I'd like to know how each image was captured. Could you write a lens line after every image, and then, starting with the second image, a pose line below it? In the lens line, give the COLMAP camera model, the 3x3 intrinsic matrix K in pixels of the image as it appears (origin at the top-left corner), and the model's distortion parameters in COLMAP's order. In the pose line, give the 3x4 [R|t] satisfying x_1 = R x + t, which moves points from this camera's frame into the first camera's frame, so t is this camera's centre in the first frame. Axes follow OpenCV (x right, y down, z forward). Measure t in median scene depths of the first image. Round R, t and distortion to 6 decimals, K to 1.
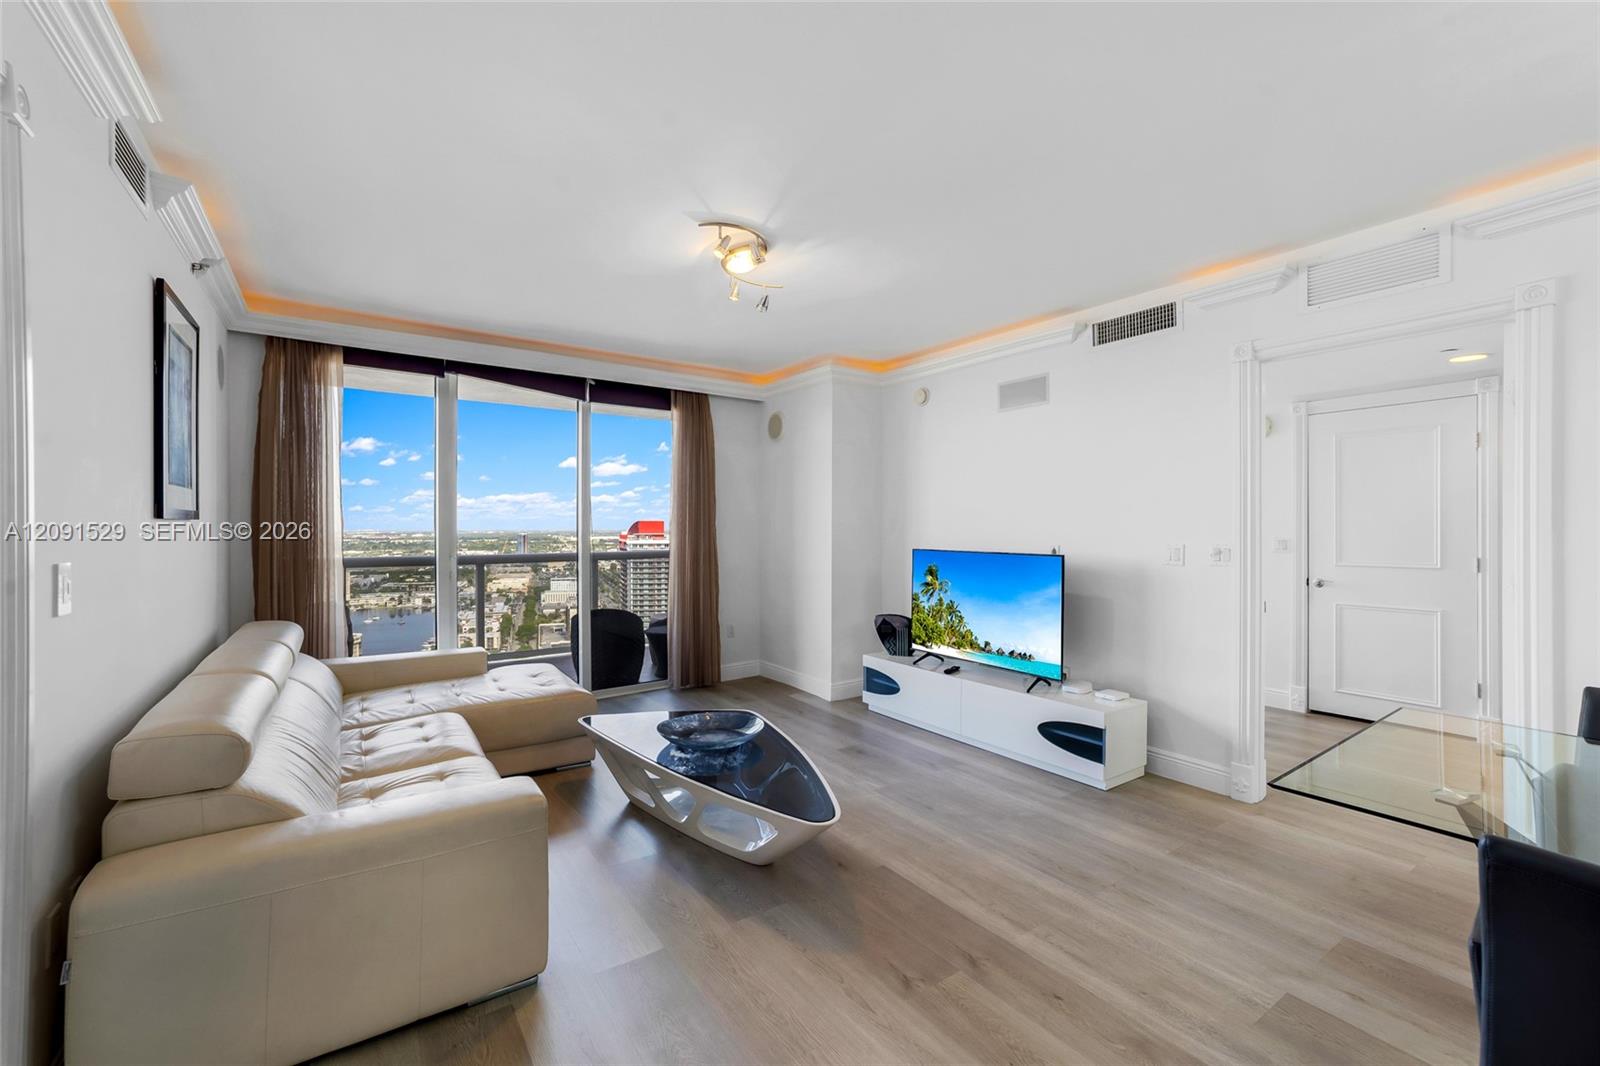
lens RADIAL K [[683.2, 0, 796.1], [0, 683.2, 530.8], [0, 0, 1]] dist [-0.022804, 0.009931]
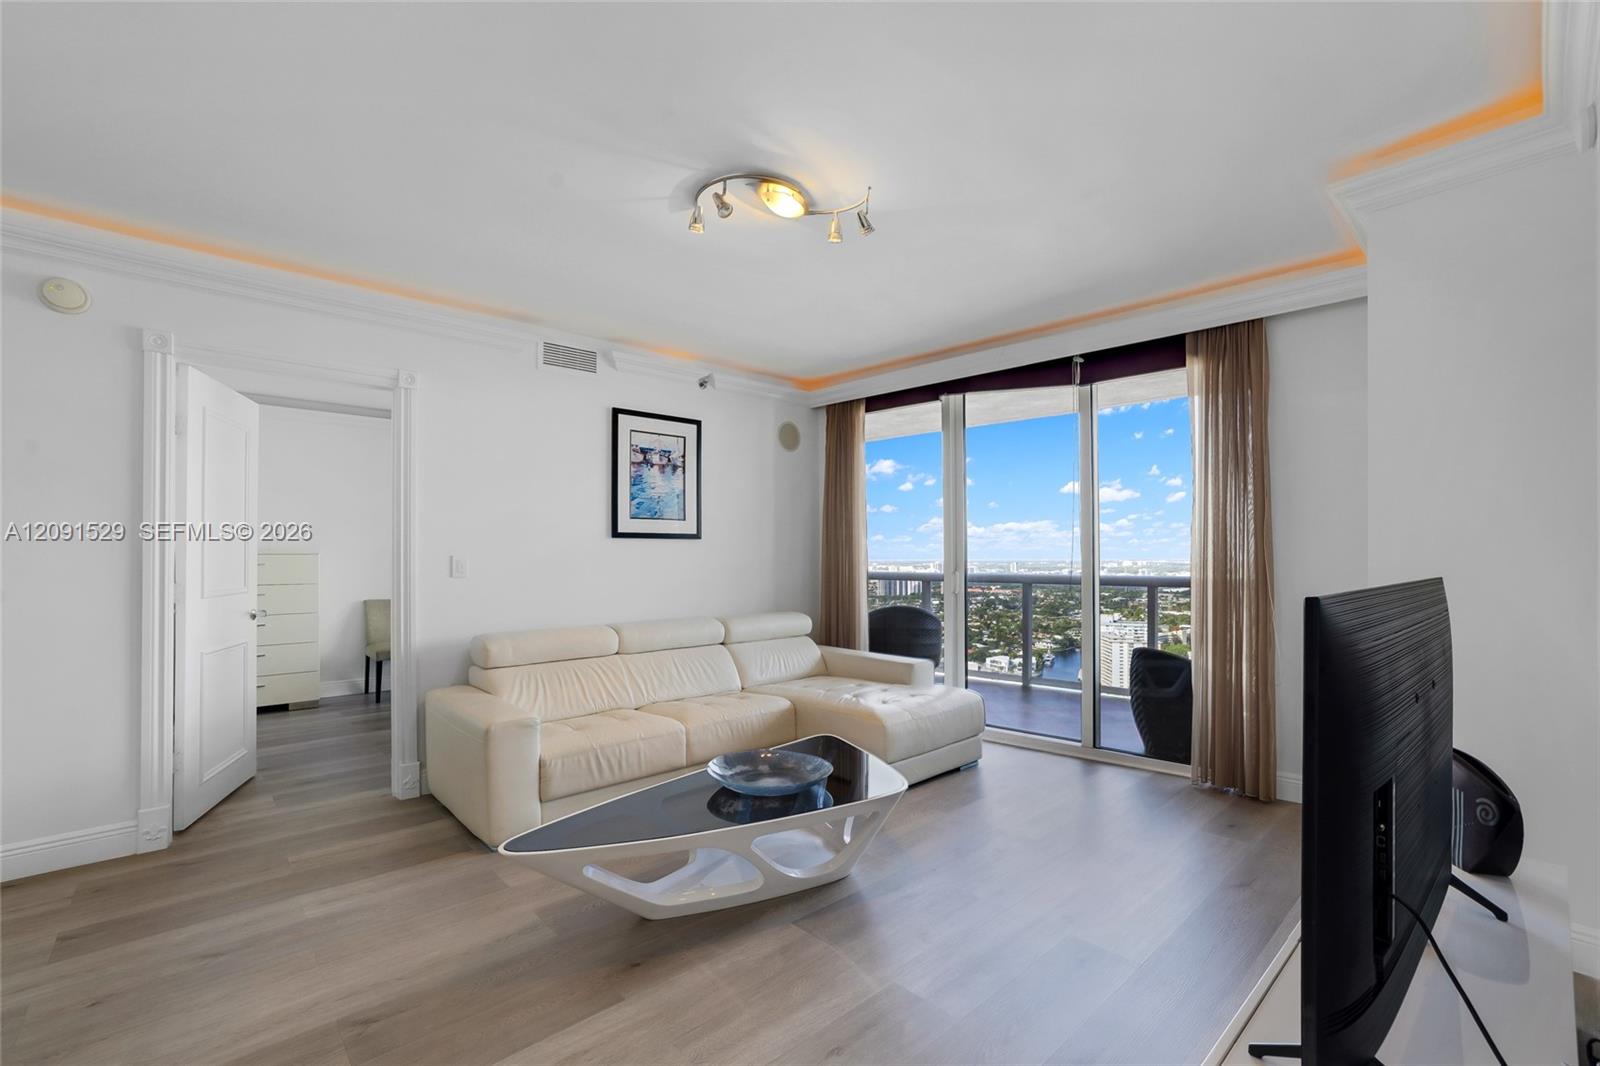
lens RADIAL K [[683.2, 0, 804.7], [0, 683.2, 548.1], [0, 0, 1]] dist [-0.022804, 0.009931]
pose [[0.149247, -0.015375, -0.988680, 0.536396], [0.000085, 0.999879, -0.015536, 0.023145], [0.988800, 0.002235, 0.149231, 0.677318]]
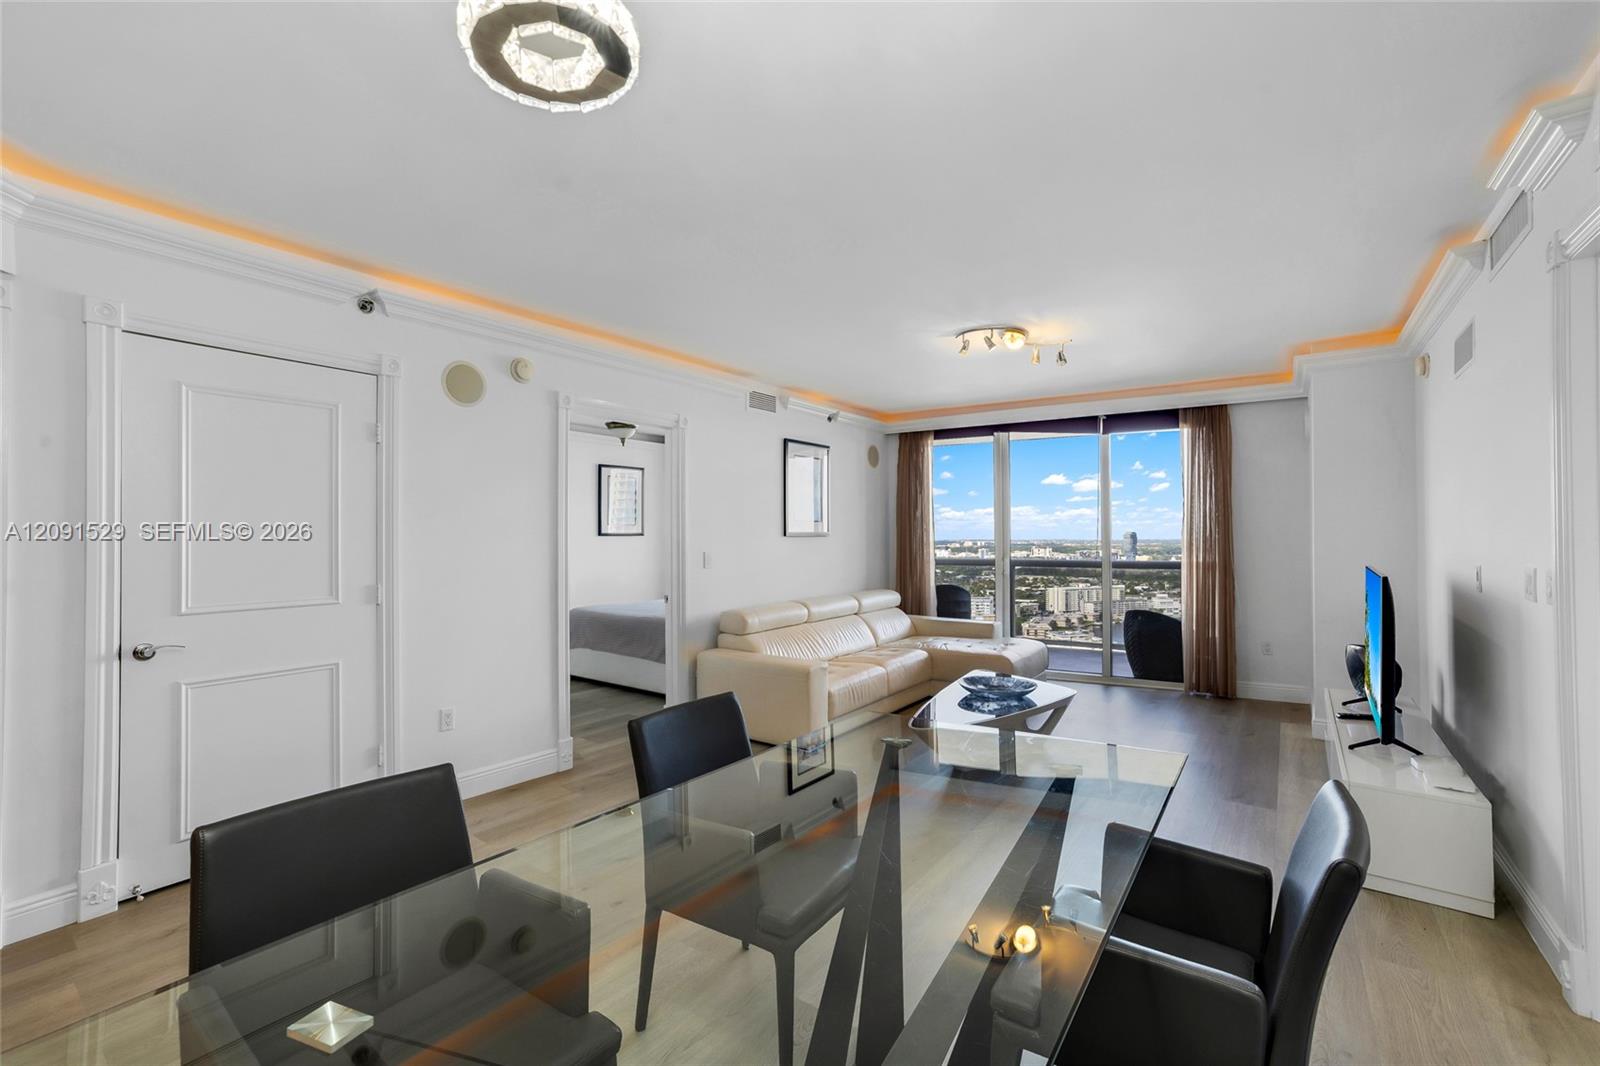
lens RADIAL K [[683.2, 0, 804.0], [0, 683.2, 534.3], [0, 0, 1]] dist [-0.022804, 0.009931]
pose [[0.349586, -0.007950, -0.936871, 0.770726], [0.003435, 0.999968, -0.007204, -0.003101], [0.936898, -0.000700, 0.349602, 0.105255]]
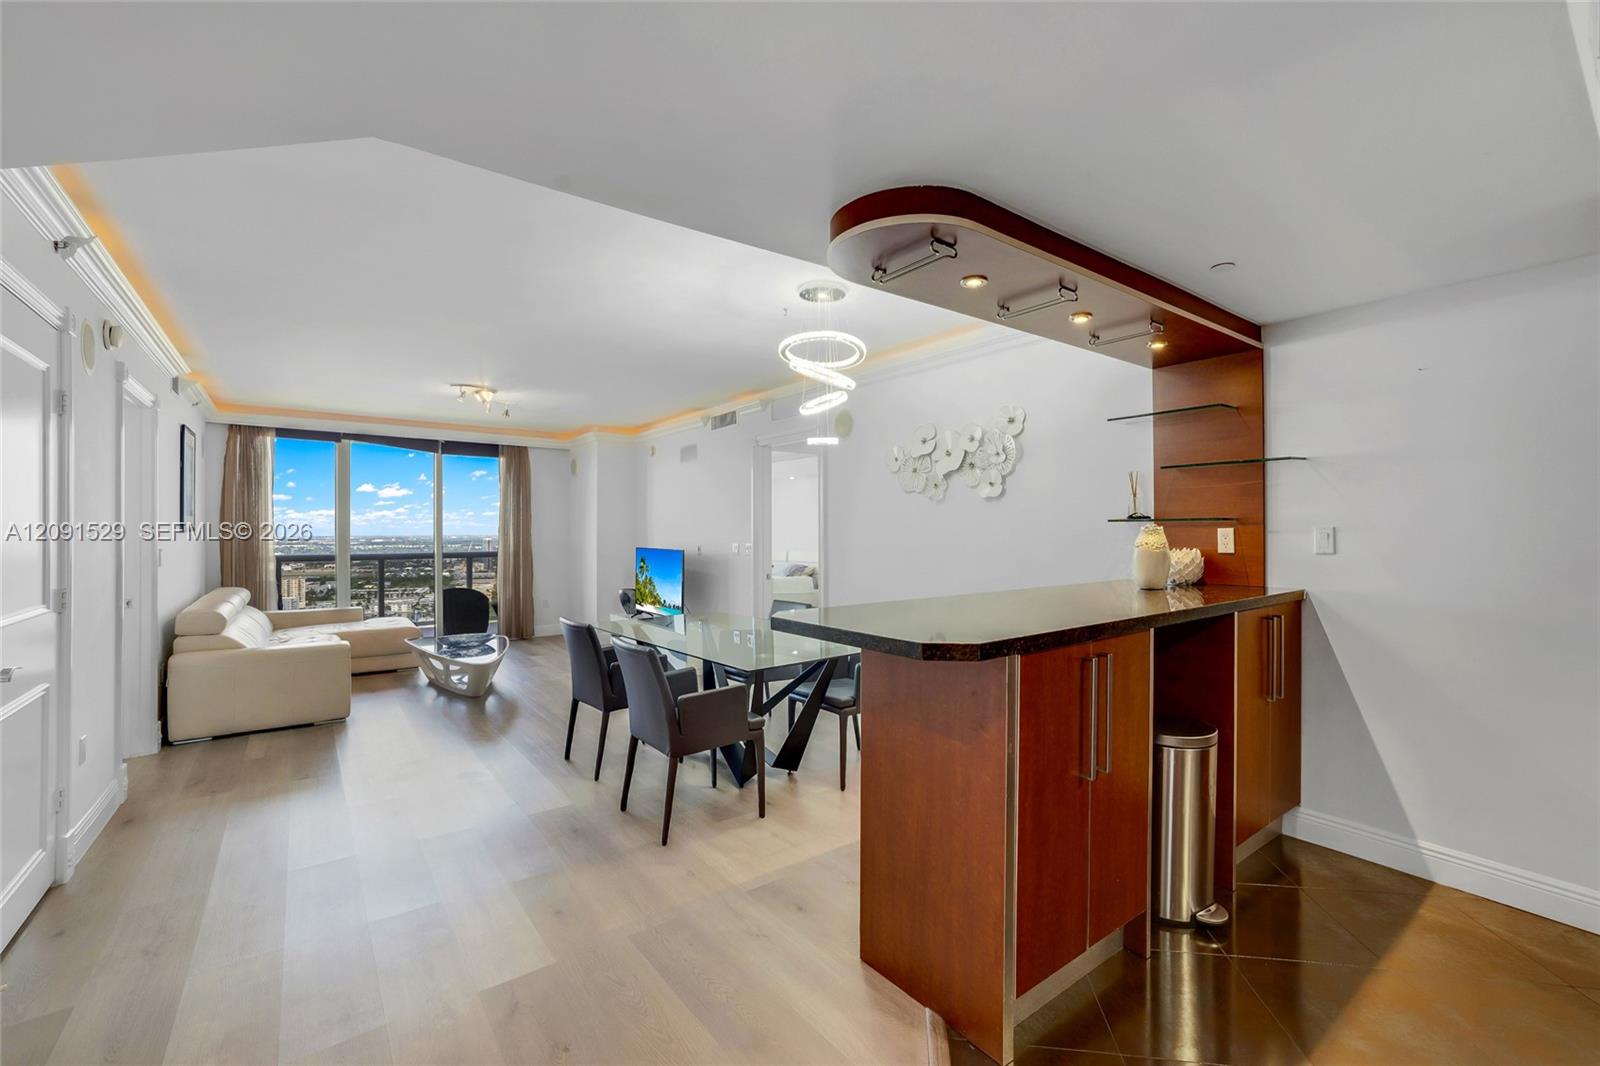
lens RADIAL K [[683.2, 0, 800.4], [0, 683.2, 528.6], [0, 0, 1]] dist [-0.022804, 0.009931]
pose [[0.998798, -0.003399, 0.048907, 0.532737], [0.003827, 0.999955, -0.008663, -0.000516], [-0.048876, 0.008839, 0.998766, -0.715996]]
